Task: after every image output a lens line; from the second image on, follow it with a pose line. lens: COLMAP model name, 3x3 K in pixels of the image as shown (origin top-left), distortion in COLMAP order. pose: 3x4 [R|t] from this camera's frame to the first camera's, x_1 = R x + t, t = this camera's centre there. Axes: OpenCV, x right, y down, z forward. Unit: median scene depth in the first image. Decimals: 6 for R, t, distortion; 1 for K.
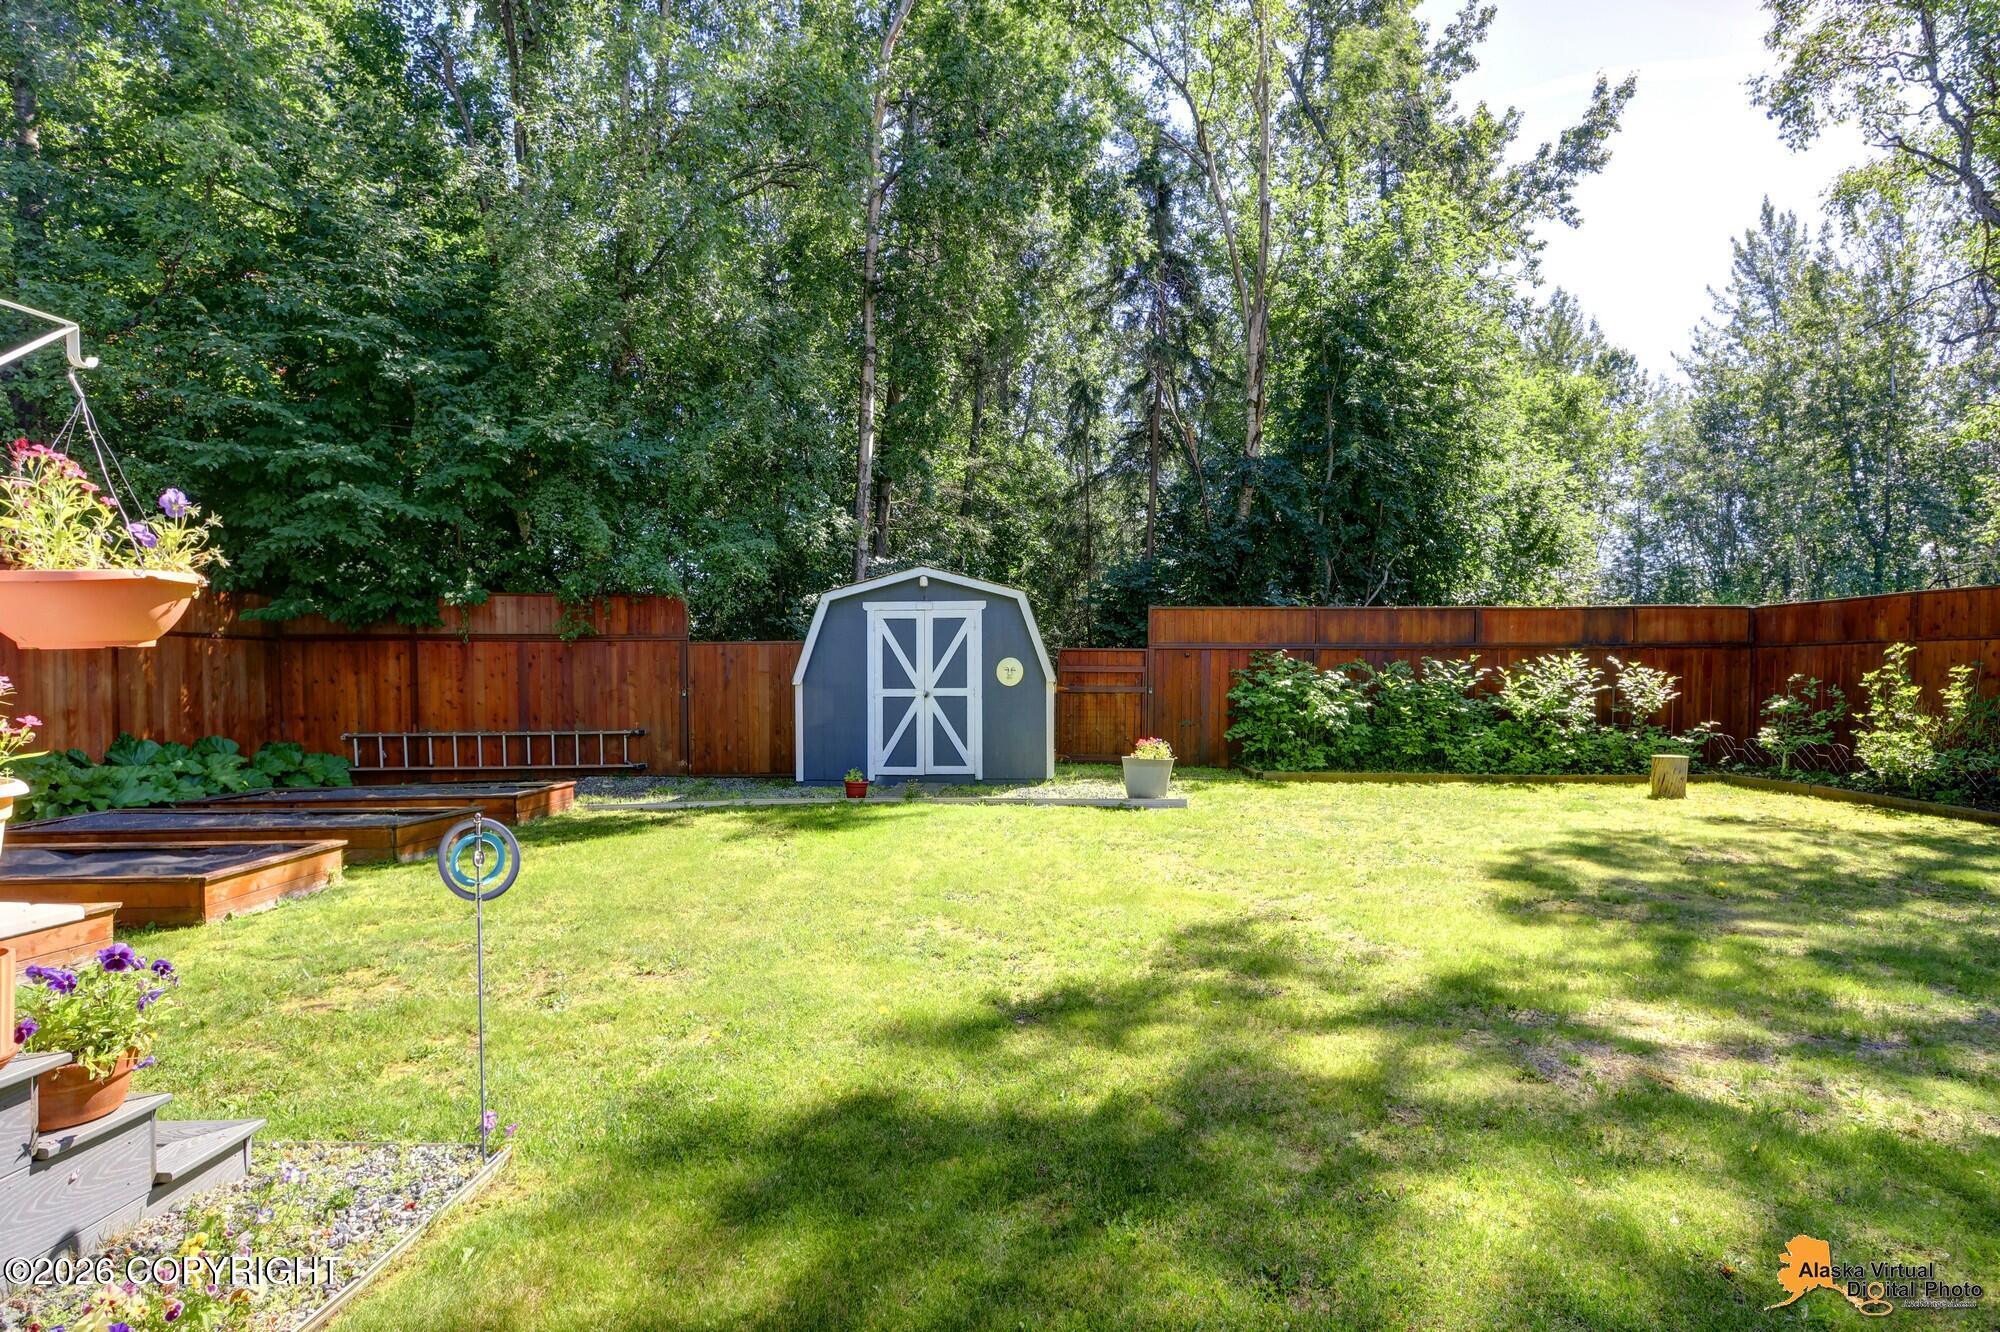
lens RADIAL K [[1042.6, 0, 1078.4], [0, 1042.6, 760.7], [0, 0, 1]] dist [-0.003179, -0.001067]
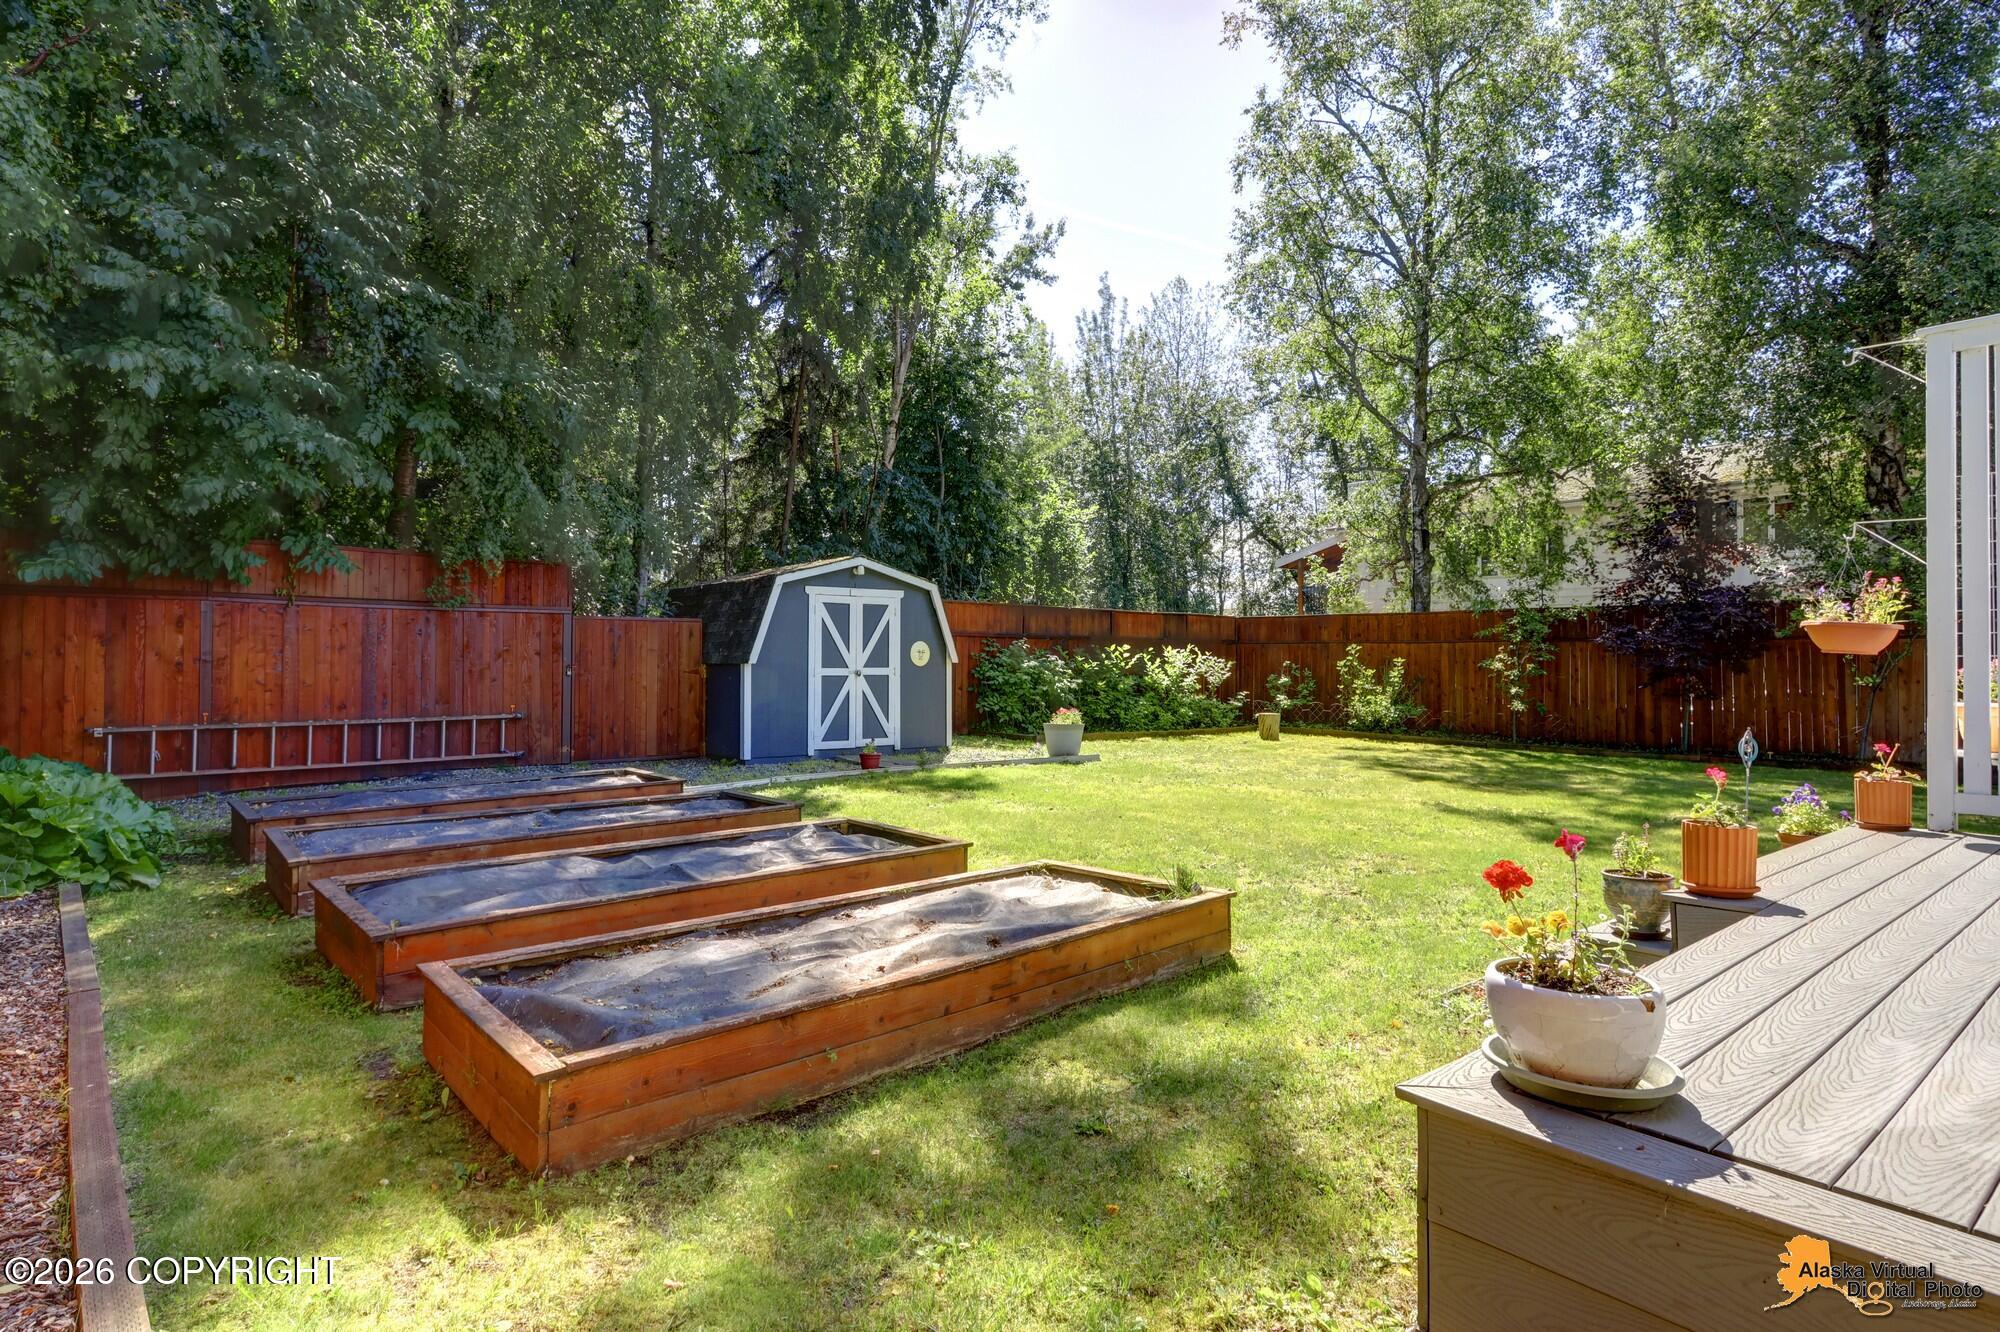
lens RADIAL K [[1060.4, 0, 1000.0], [0, 1060.4, 666.0], [0, 0, 1]] dist [-0.000875, -0.006642]
pose [[0.757589, 0.006015, 0.652704, -0.756304], [0.039439, 0.997709, -0.054971, -0.004529], [-0.651539, 0.067388, 0.755616, 0.067201]]
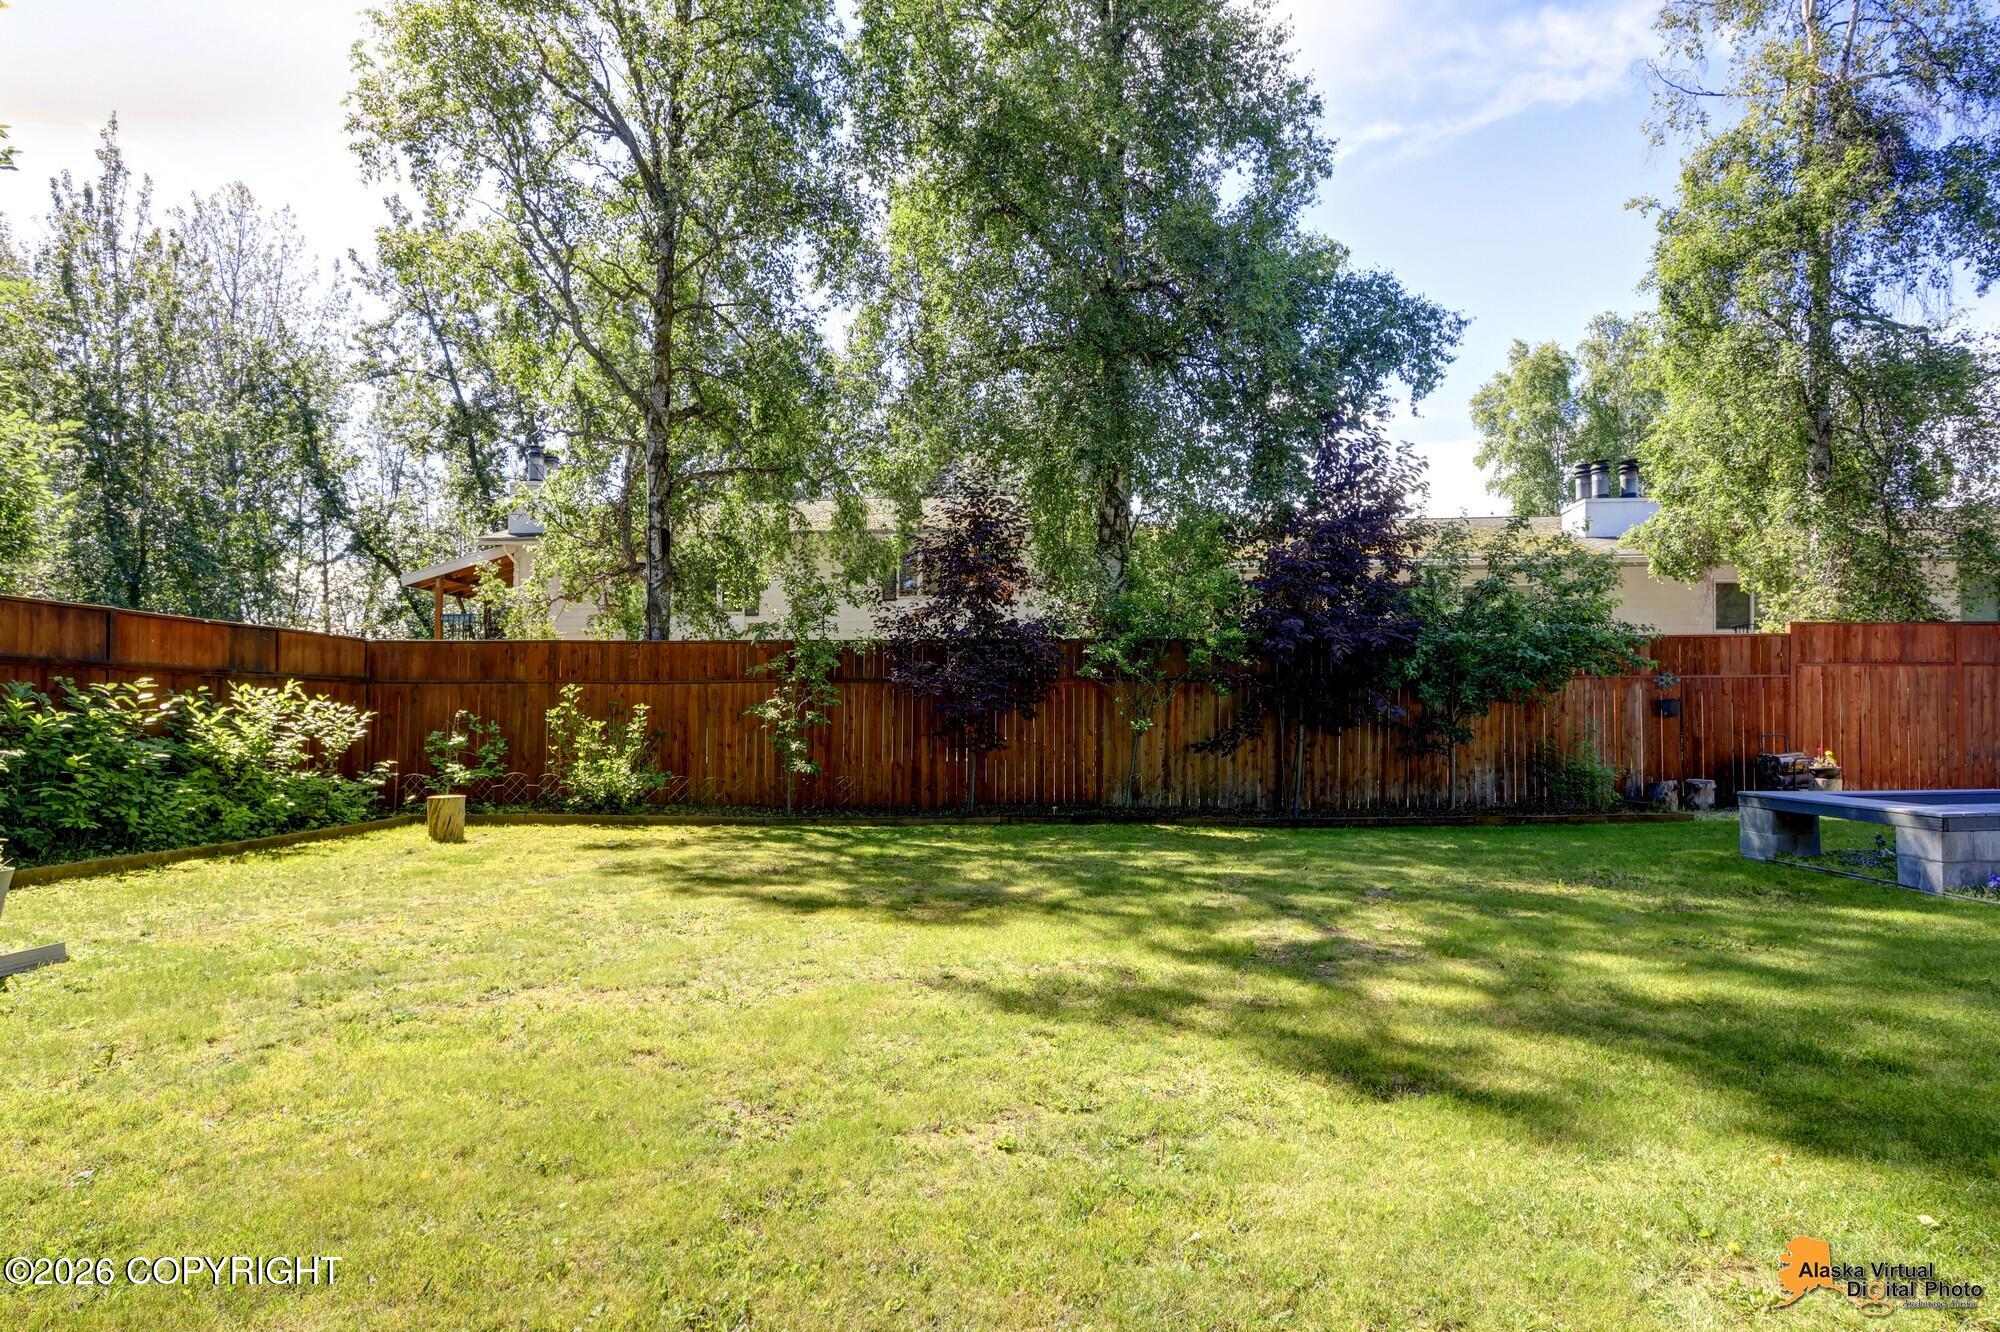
lens RADIAL K [[1060.4, 0, 1000.0], [0, 1060.4, 666.0], [0, 0, 1]] dist [-0.000875, -0.006642]
pose [[0.051159, 0.052537, 0.997308, -0.346946], [0.080800, 0.995124, -0.056566, -0.027214], [-0.995417, 0.083476, 0.046665, 0.456072]]
